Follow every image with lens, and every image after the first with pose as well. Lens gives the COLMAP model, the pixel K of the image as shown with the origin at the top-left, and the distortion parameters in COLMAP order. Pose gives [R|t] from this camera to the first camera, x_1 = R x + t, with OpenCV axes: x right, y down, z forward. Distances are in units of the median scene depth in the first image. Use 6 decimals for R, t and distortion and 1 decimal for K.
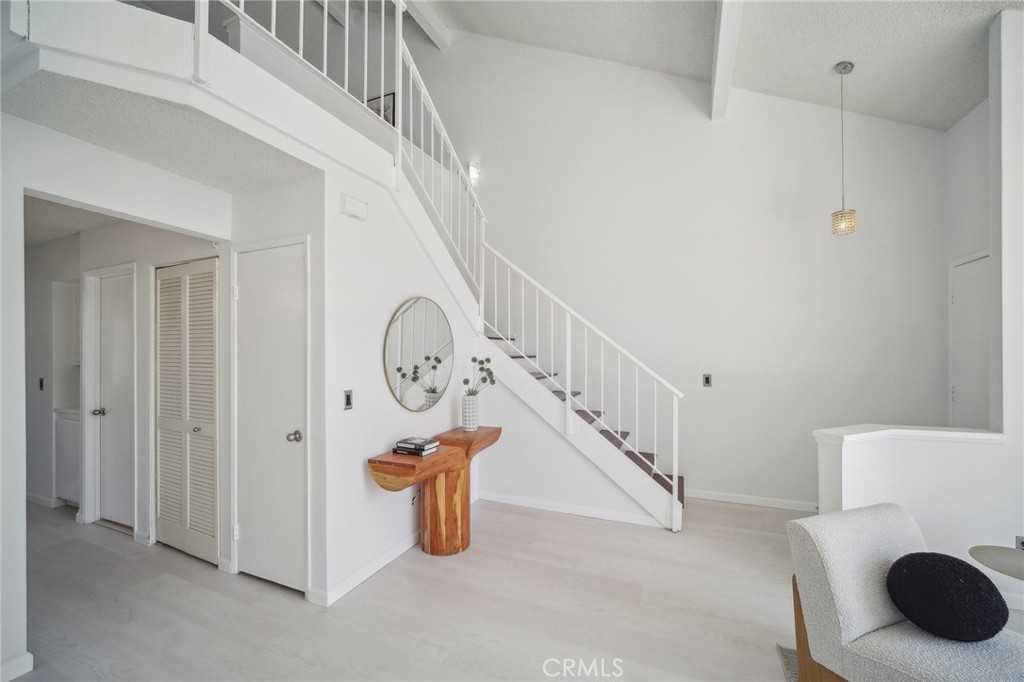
lens RADIAL K [[407.9, 0, 511.8], [0, 407.9, 352.2], [0, 0, 1]] dist [-0.002044, -0.000175]
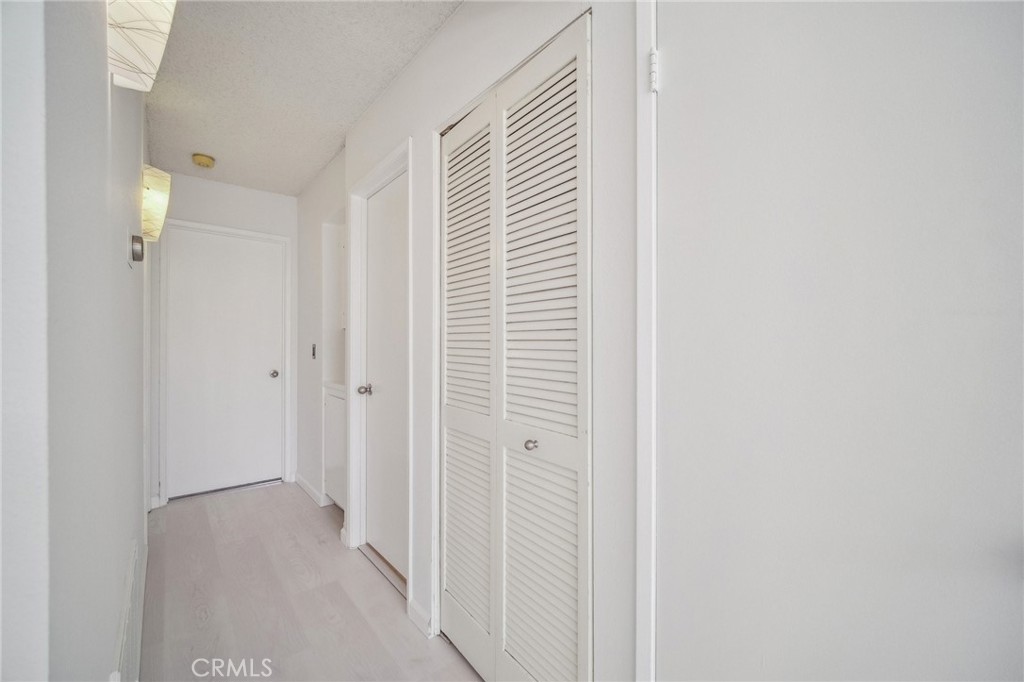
lens RADIAL K [[404.0, 0, 512.7], [0, 404.0, 343.9], [0, 0, 1]] dist [-0.000607, -0.000243]
pose [[0.900185, 0.002231, -0.435503, -0.531470], [-0.002396, 0.999997, 0.000171, 0.073866], [0.435502, 0.000890, 0.900187, 0.534015]]
